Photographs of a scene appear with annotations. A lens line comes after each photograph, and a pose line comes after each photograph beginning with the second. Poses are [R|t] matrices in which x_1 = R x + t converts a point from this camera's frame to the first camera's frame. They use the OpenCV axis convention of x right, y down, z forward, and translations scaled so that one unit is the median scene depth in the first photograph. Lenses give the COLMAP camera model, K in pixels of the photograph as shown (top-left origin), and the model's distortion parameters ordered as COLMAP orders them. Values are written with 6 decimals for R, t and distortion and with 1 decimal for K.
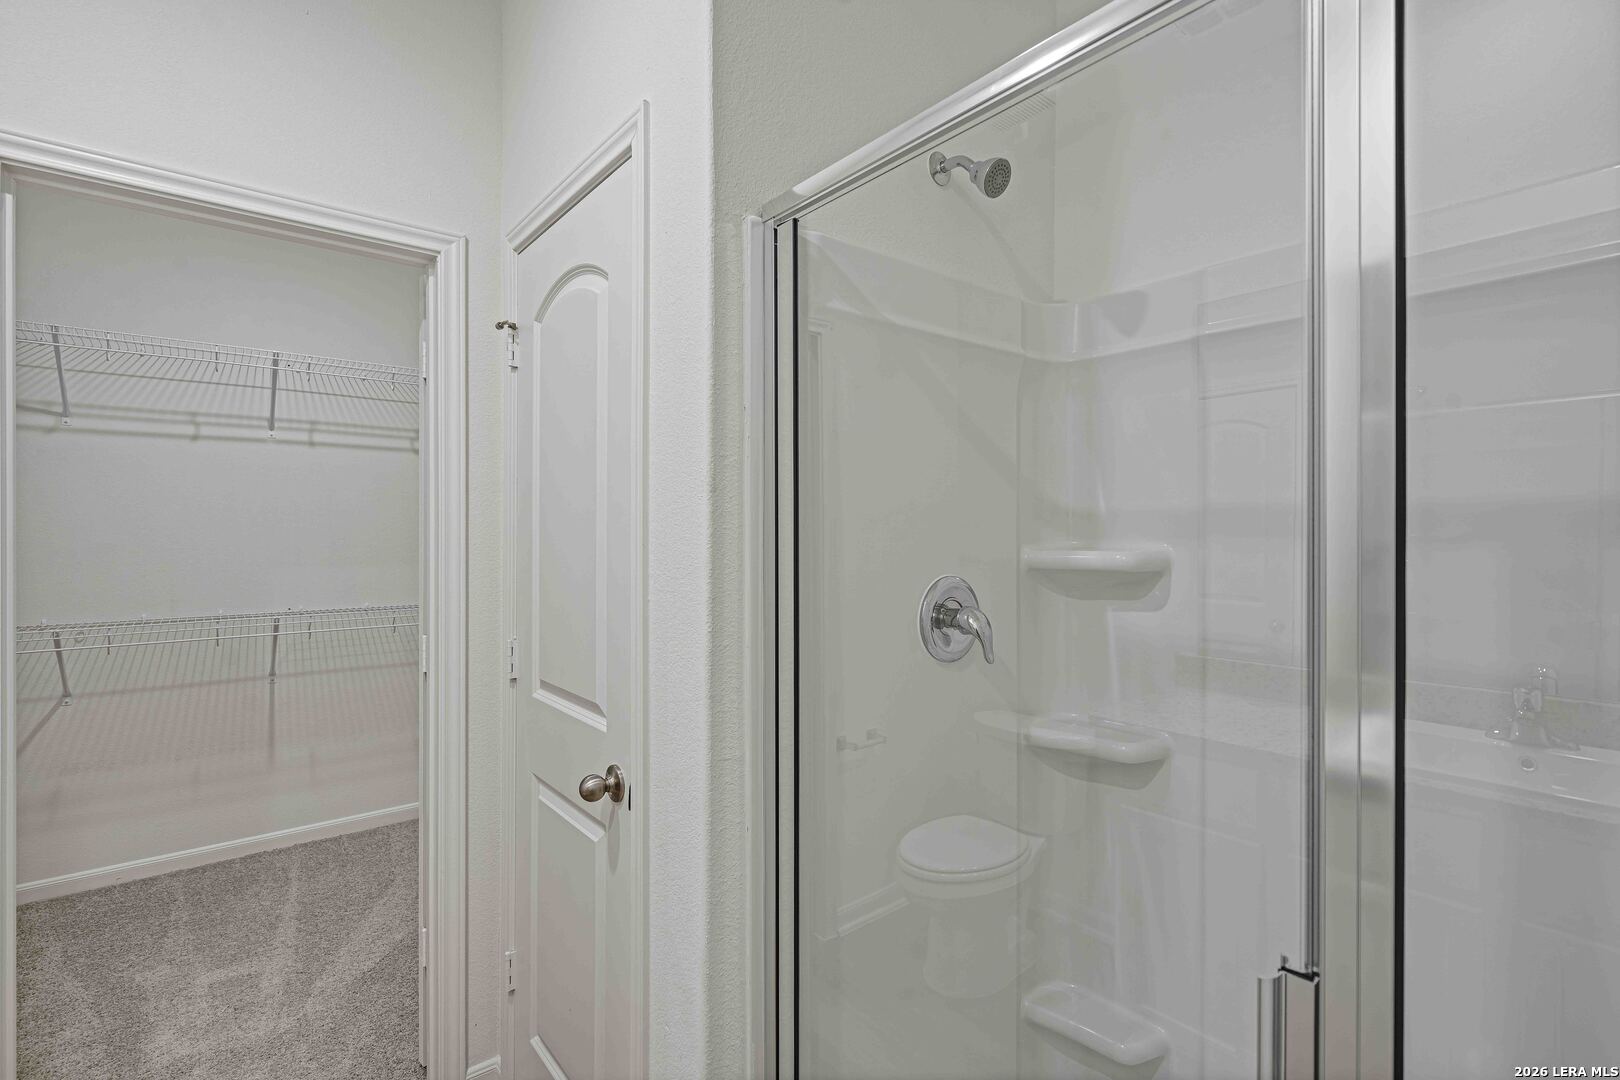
lens RADIAL K [[742.8, 0, 807.1], [0, 742.8, 534.3], [0, 0, 1]] dist [-0.001800, -0.000309]
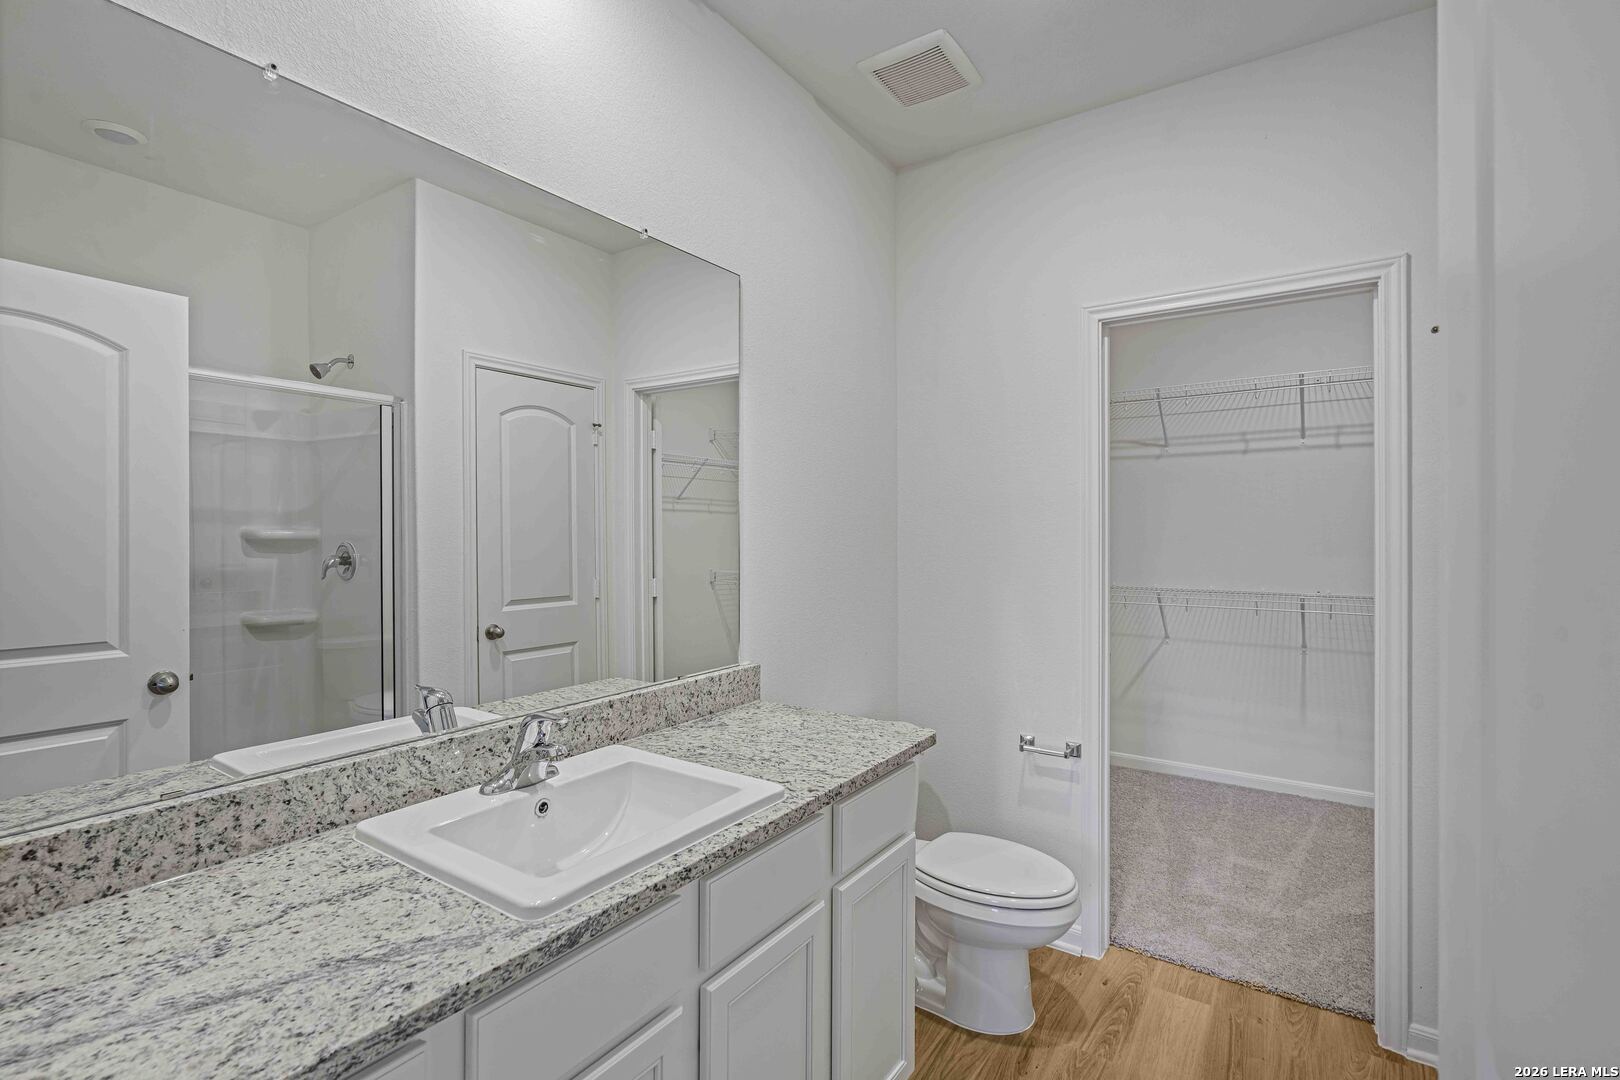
lens RADIAL K [[742.8, 0, 809.4], [0, 742.8, 532.7], [0, 0, 1]] dist [-0.001800, -0.000309]
pose [[0.281874, 0.007084, -0.959425, 0.198216], [0.000335, 0.999972, 0.007482, -0.000293], [0.959451, -0.002430, 0.281864, -0.086171]]
